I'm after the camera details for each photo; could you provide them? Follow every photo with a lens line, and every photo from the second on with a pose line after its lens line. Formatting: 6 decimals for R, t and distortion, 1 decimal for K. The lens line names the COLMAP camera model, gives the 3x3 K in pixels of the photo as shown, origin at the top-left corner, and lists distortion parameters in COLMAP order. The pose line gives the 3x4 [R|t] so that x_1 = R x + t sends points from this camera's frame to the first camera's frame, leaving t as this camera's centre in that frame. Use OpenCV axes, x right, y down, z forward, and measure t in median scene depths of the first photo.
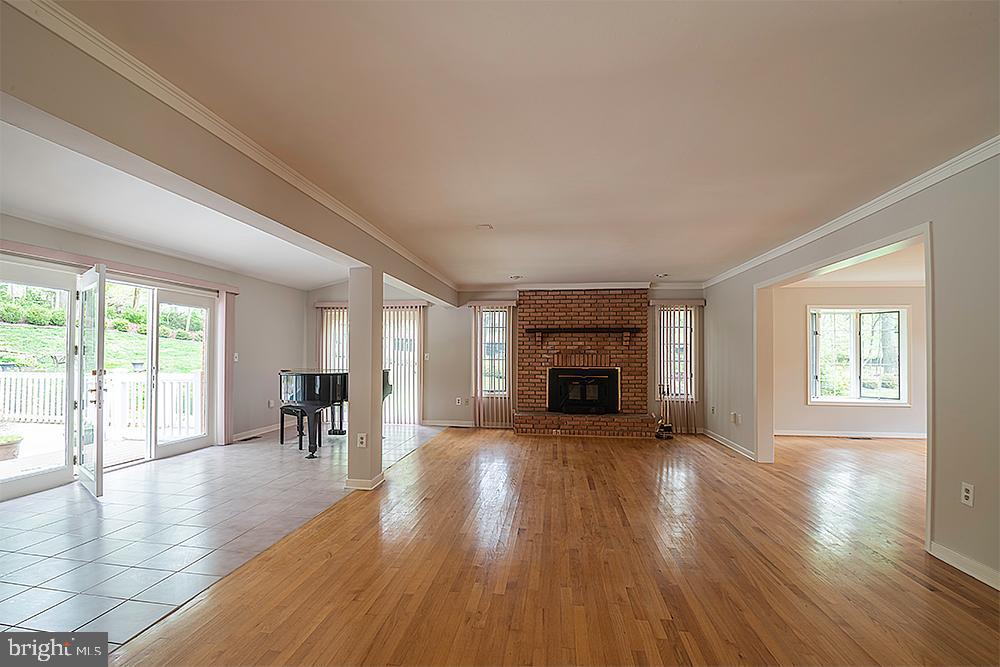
lens RADIAL K [[445.6, 0, 505.4], [0, 445.6, 339.9], [0, 0, 1]] dist [0.004923, -0.007742]
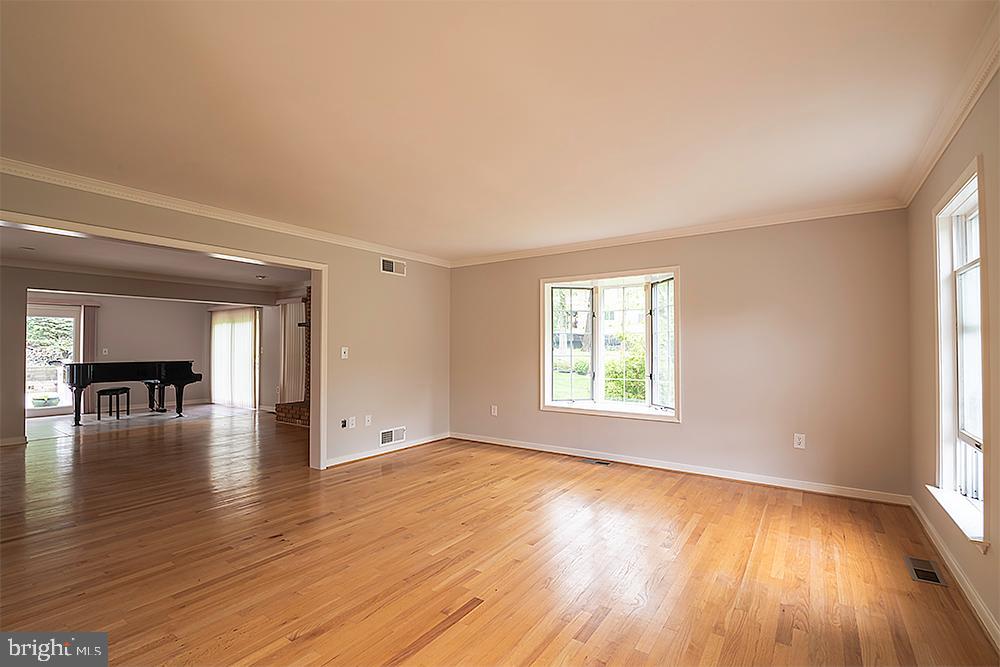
lens RADIAL K [[445.6, 0, 489.5], [0, 445.6, 339.5], [0, 0, 1]] dist [0.004923, -0.007742]
pose [[0.888728, -0.016920, -0.458123, 0.912319], [0.024238, 0.999655, 0.010100, 0.015002], [0.457794, -0.020080, 0.888831, 0.274293]]
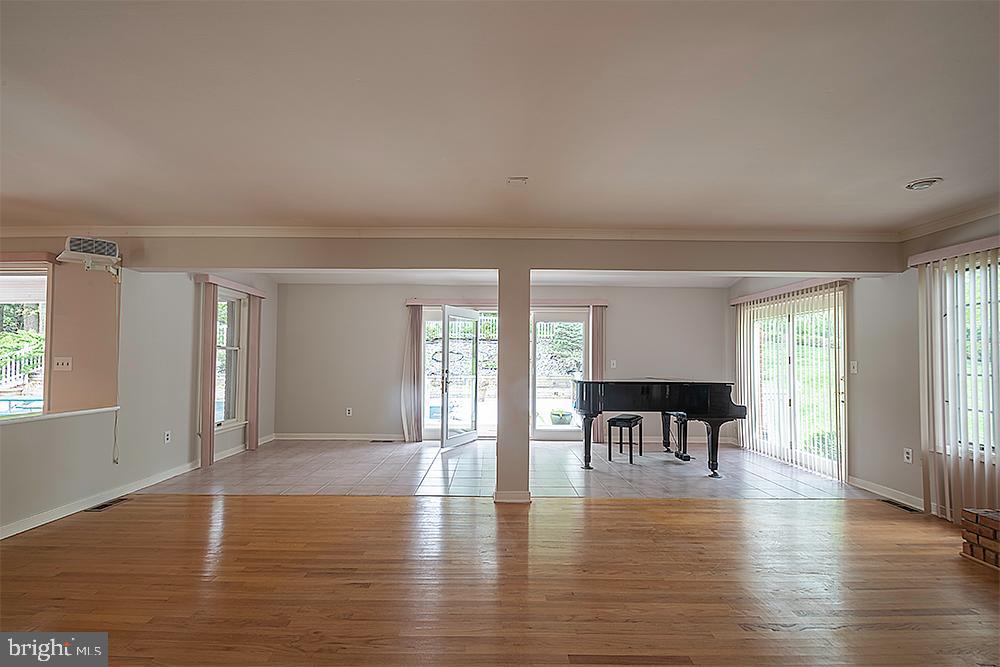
lens RADIAL K [[445.6, 0, 491.5], [0, 445.6, 344.4], [0, 0, 1]] dist [0.004923, -0.007742]
pose [[0.139006, -0.036553, -0.989617, 0.356456], [0.023706, 0.999155, -0.033576, 0.017298], [0.990008, -0.018793, 0.139755, 0.474775]]
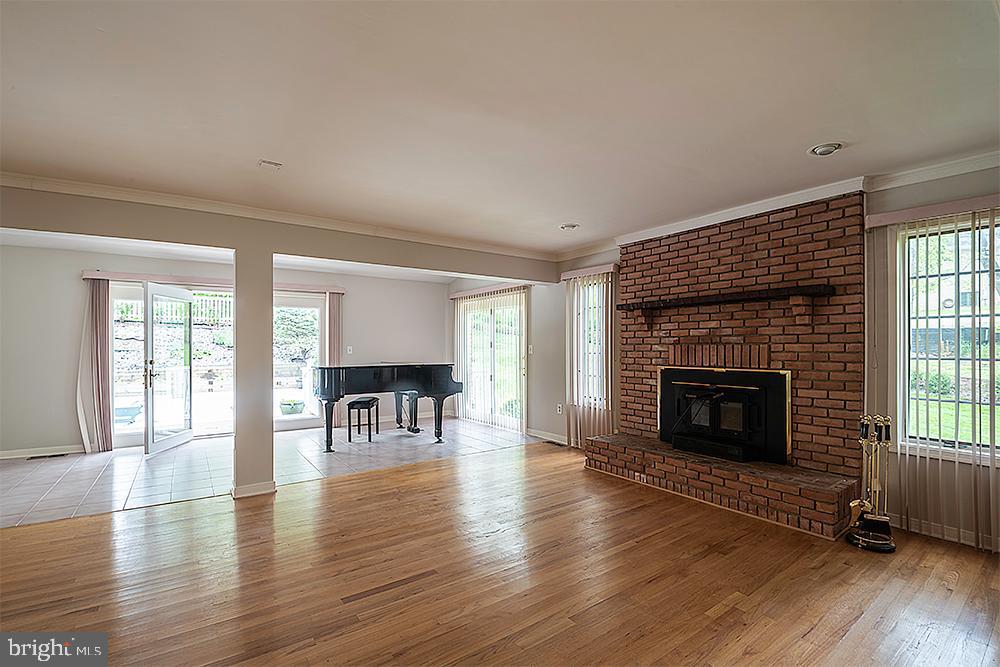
lens RADIAL K [[445.6, 0, 492.3], [0, 445.6, 346.7], [0, 0, 1]] dist [0.004923, -0.007742]
pose [[0.674181, -0.006107, -0.738540, 0.389671], [0.030264, 0.999354, 0.019363, 0.016281], [0.737945, -0.035406, 0.673931, 0.433958]]
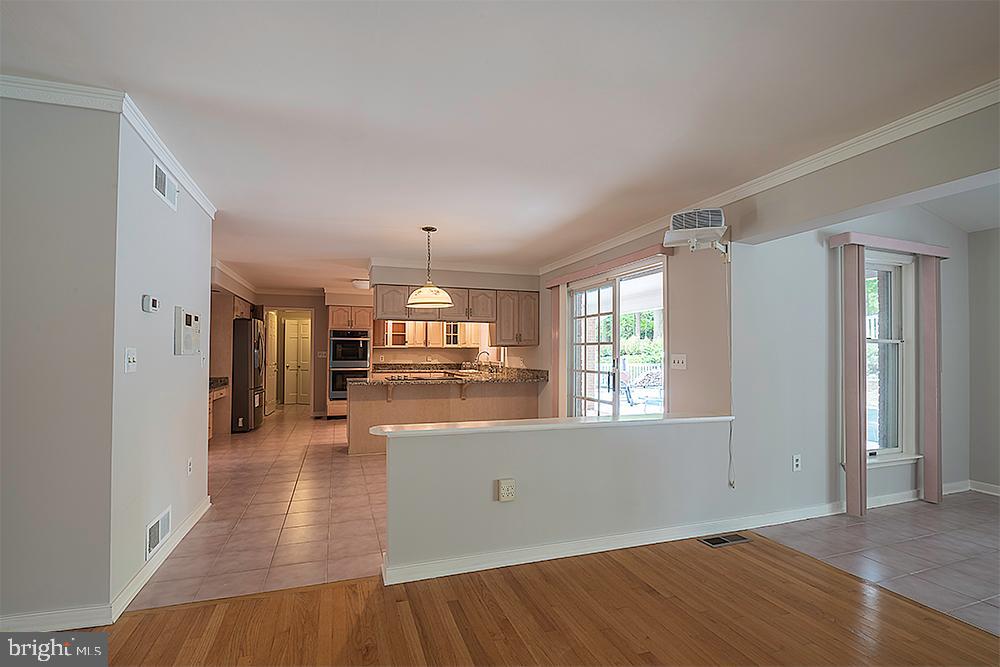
lens RADIAL K [[445.6, 0, 516.7], [0, 445.6, 344.6], [0, 0, 1]] dist [0.004923, -0.007742]
pose [[-0.880530, -0.019875, -0.473574, 0.164916], [0.002269, 0.998932, -0.046142, 0.014340], [0.473986, -0.041704, -0.879544, 0.391254]]
